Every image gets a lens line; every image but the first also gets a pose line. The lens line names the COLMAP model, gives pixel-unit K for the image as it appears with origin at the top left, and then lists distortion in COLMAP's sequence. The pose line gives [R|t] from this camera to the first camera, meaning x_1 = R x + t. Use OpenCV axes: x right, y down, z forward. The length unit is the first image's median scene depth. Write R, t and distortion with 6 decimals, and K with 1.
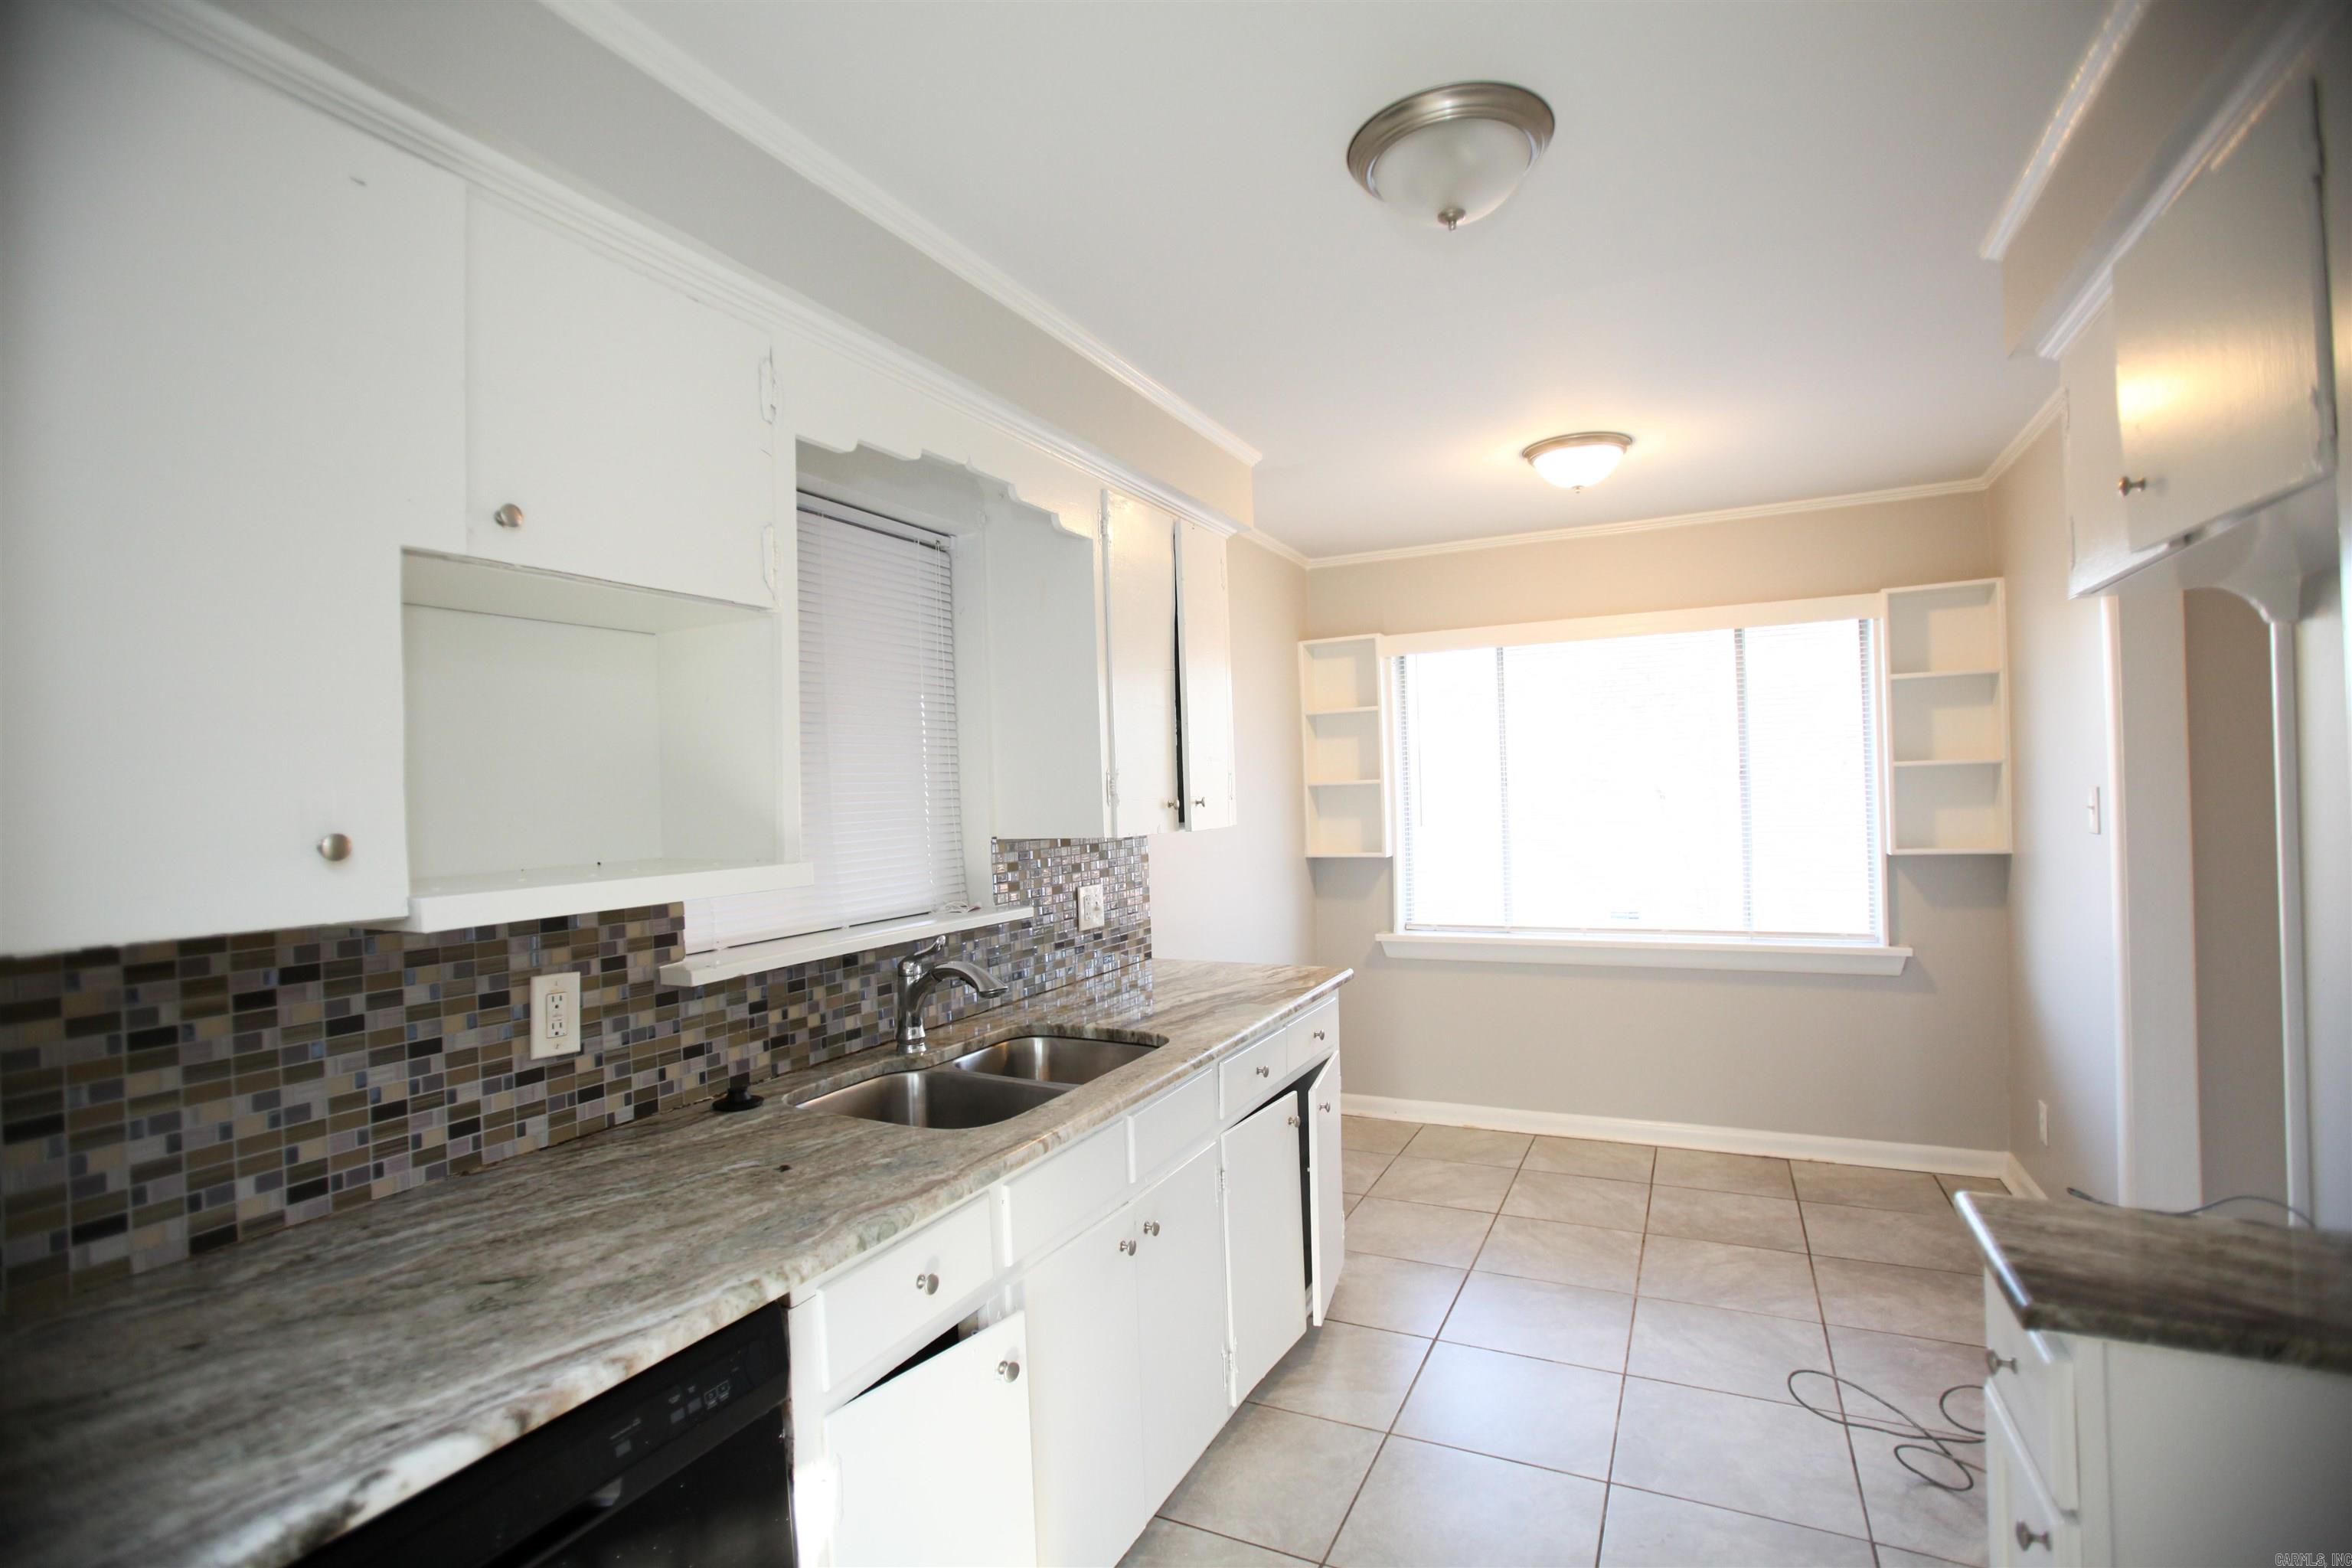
lens RADIAL K [[1082.4, 0, 1176.9], [0, 1082.4, 780.9], [0, 0, 1]] dist [-0.024443, 0.003330]
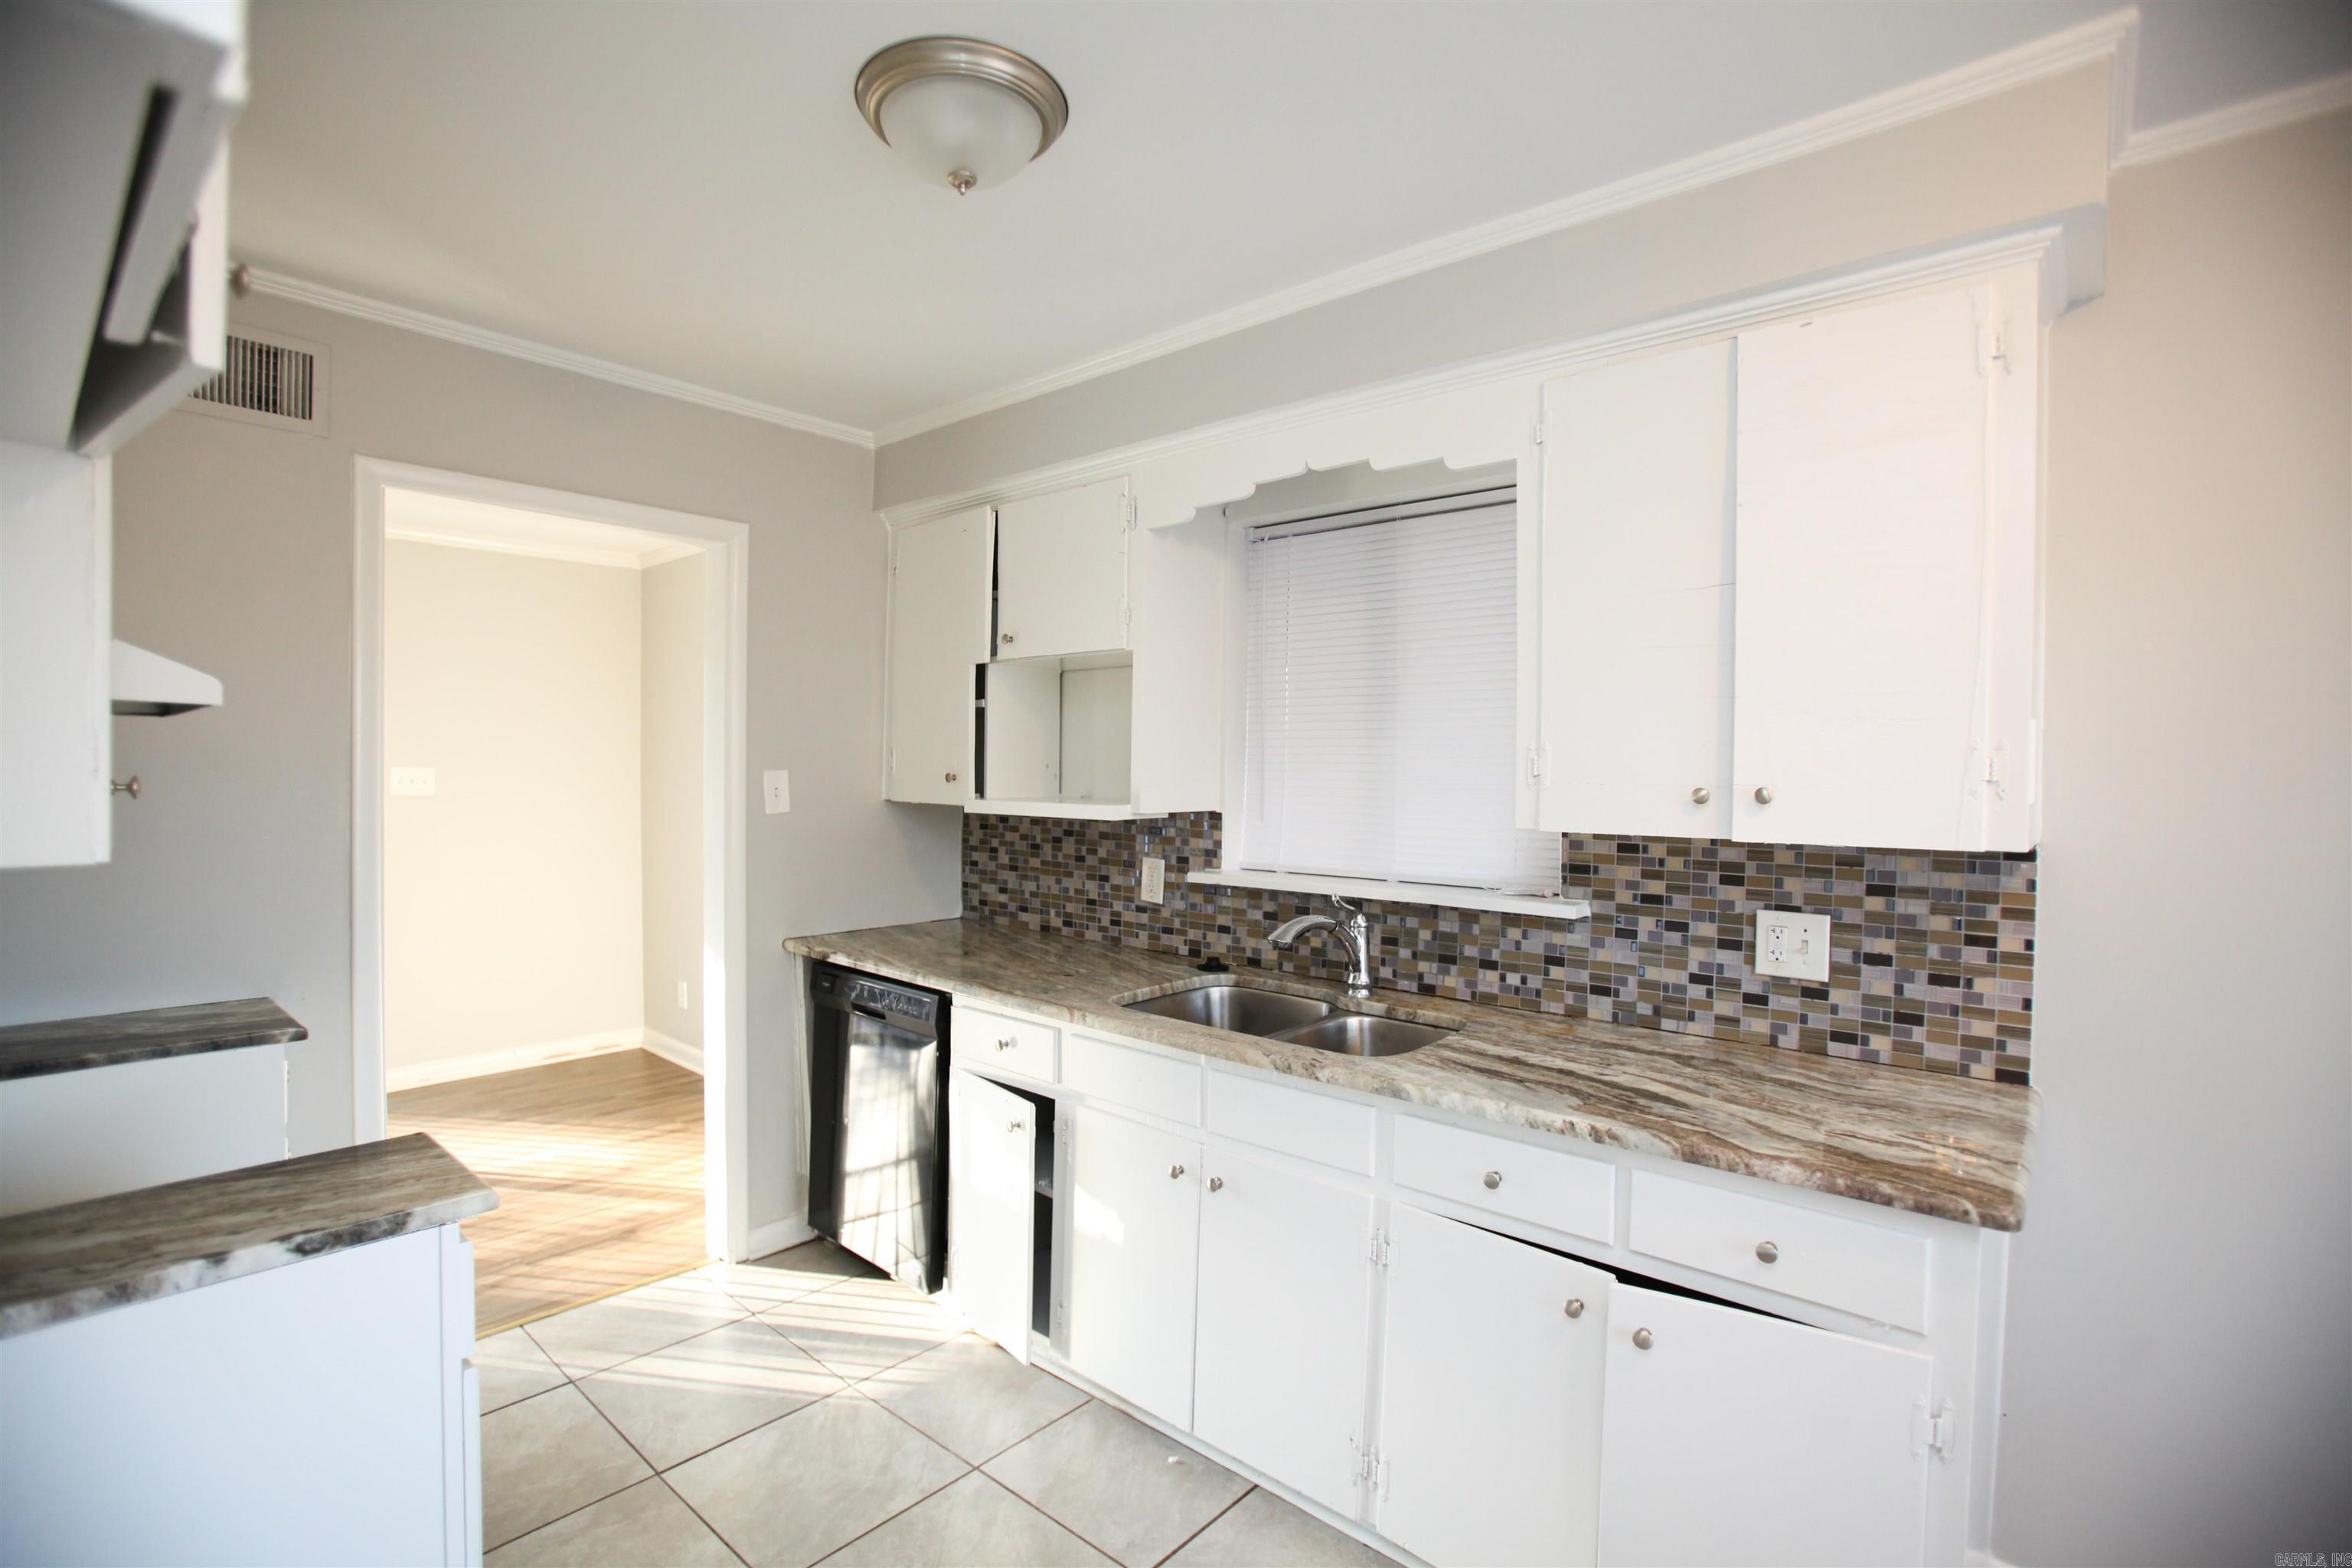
lens RADIAL K [[1082.4, 0, 1088.3], [0, 1082.4, 787.4], [0, 0, 1]] dist [-0.024443, 0.003330]
pose [[-0.310880, 0.043923, -0.949434, 1.295701], [0.015466, 0.999033, 0.041153, -0.018284], [0.950323, -0.001890, -0.311258, 1.592053]]
